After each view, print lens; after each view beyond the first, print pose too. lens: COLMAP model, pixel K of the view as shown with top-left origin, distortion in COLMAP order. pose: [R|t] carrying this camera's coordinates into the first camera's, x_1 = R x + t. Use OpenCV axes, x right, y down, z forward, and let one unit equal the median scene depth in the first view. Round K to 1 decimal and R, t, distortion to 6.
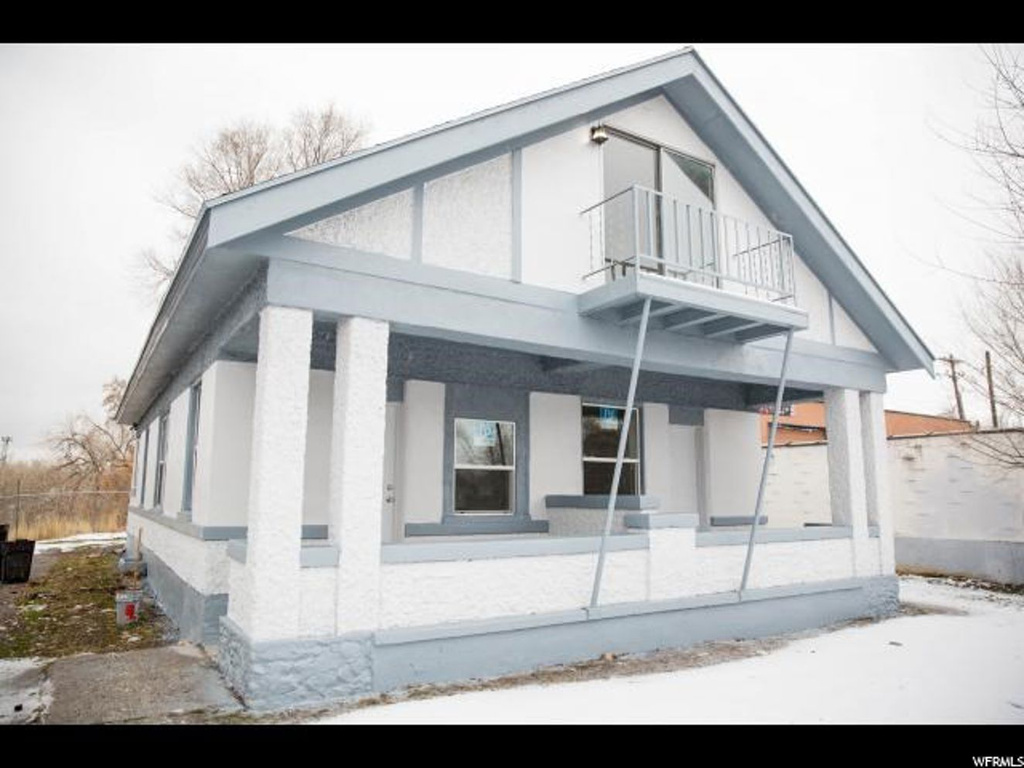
lens RADIAL K [[700.8, 0, 510.2], [0, 700.8, 380.1], [0, 0, 1]] dist [-0.088144, 0.051711]
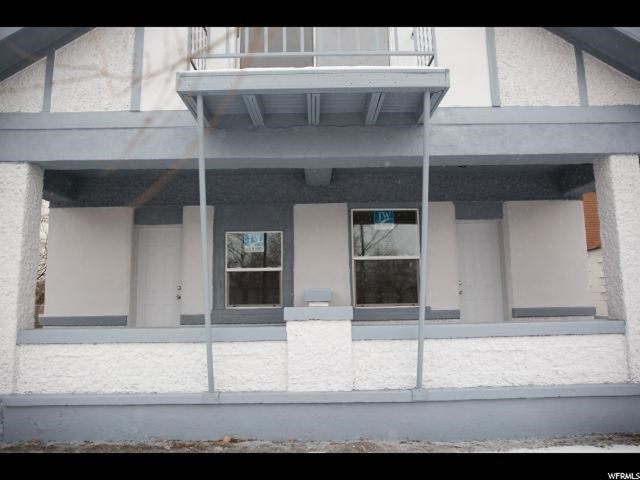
lens RADIAL K [[458.9, 0, 318.4], [0, 458.9, 237.9], [0, 0, 1]] dist [-0.079126, 0.038244]
pose [[0.850679, -0.085700, -0.518653, 0.540827], [0.106014, 0.994318, 0.009585, 0.081929], [0.514885, -0.063138, 0.854931, 0.413358]]
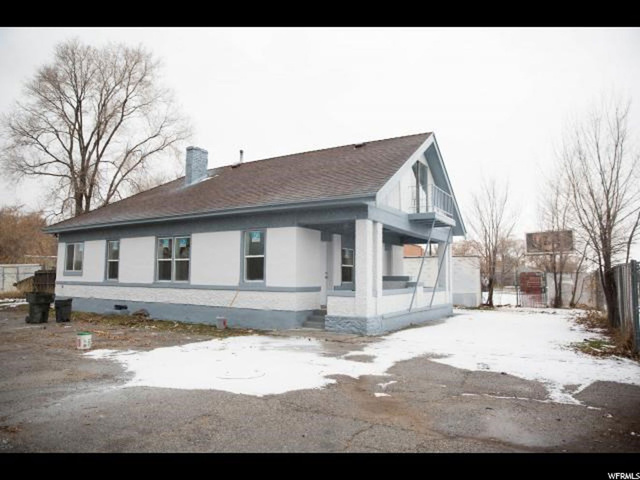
lens RADIAL K [[438.0, 0, 320.2], [0, 438.0, 236.7], [0, 0, 1]] dist [-0.088144, 0.051711]
pose [[0.899494, 0.047333, 0.434361, -0.997061], [-0.076974, 0.995733, 0.050894, -0.078594], [-0.430099, -0.079213, 0.899300, -0.564373]]
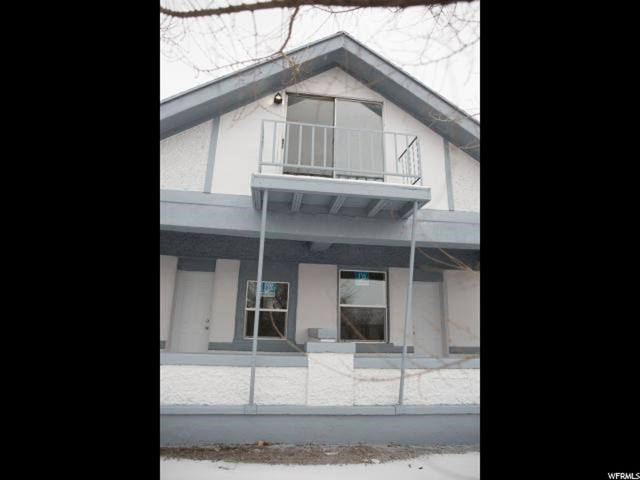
lens RADIAL K [[353.9, 0, 317.0], [0, 353.9, 230.1], [0, 0, 1]] dist [-0.047177, 0.003132]
pose [[0.911420, -0.091557, -0.401163, 0.475159], [0.045106, 0.991286, -0.123761, 0.051544], [0.408998, 0.094704, 0.907608, 0.301733]]
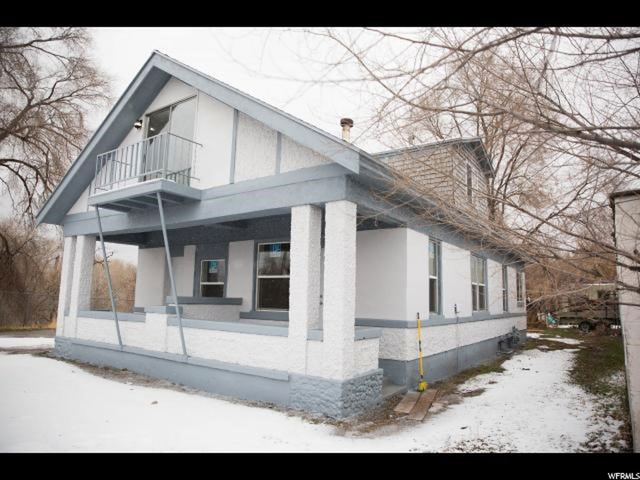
lens RADIAL K [[438.0, 0, 315.4], [0, 438.0, 238.6], [0, 0, 1]] dist [-0.088144, 0.051711]
pose [[0.384454, -0.122718, -0.914951, 1.375421], [0.129986, 0.988446, -0.077957, 0.148736], [0.913947, -0.088960, 0.395964, 0.878339]]
